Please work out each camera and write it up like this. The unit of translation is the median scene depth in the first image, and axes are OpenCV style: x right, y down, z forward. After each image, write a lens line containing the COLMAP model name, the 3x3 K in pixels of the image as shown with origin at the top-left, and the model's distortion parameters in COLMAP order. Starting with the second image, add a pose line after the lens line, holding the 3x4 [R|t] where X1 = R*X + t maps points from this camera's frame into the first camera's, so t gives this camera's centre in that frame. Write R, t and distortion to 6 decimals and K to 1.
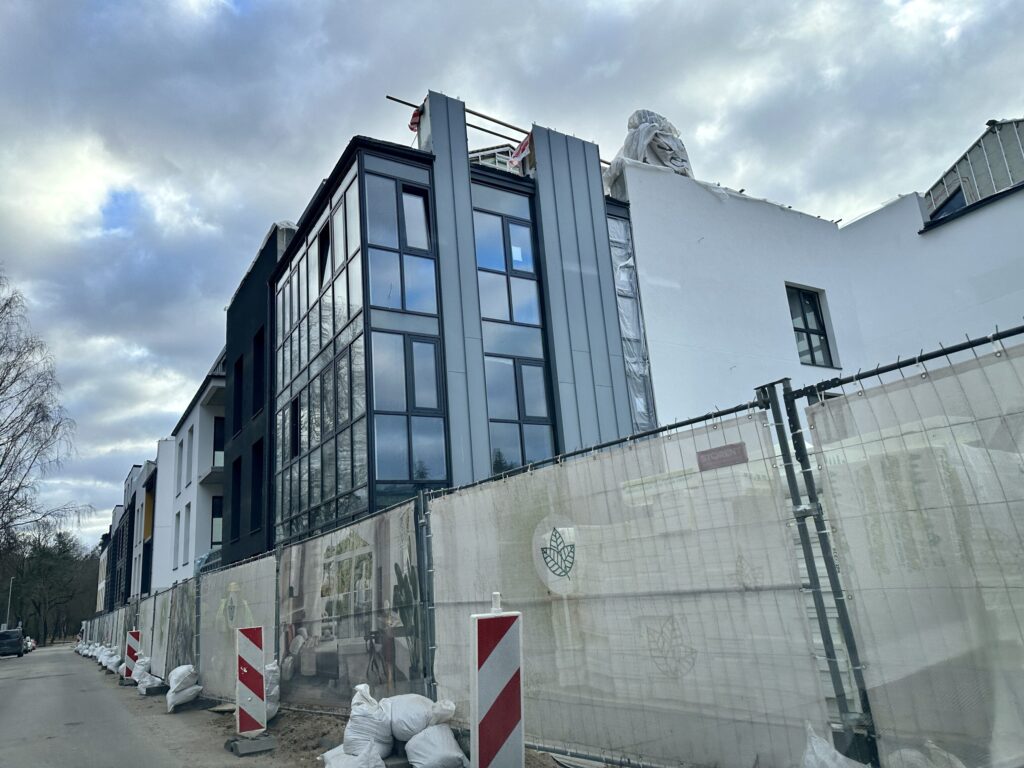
lens RADIAL K [[712.2, 0, 513.5], [0, 712.2, 384.4], [0, 0, 1]] dist [0.067939, 0.001316]
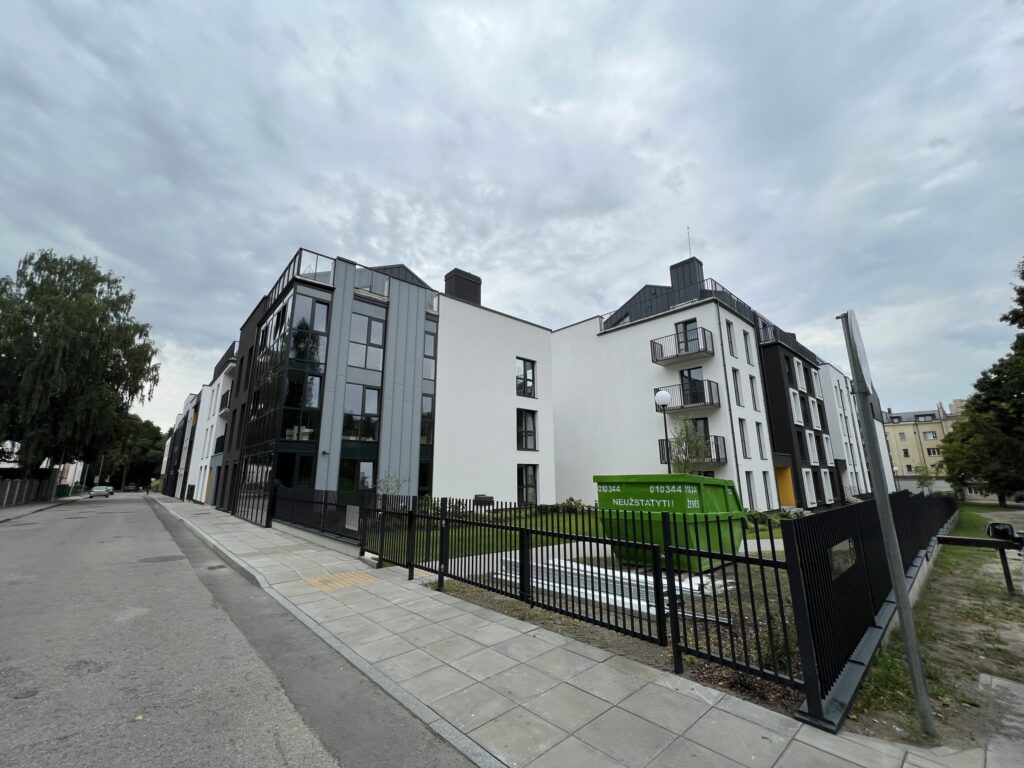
lens RADIAL K [[409.1, 0, 511.1], [0, 409.1, 385.1], [0, 0, 1]] dist [-0.001845, -0.000064]
pose [[0.979410, 0.113124, 0.167209, 0.216927], [-0.120701, 0.992042, 0.035834, -0.127541], [-0.161824, -0.055278, 0.985270, -0.281959]]
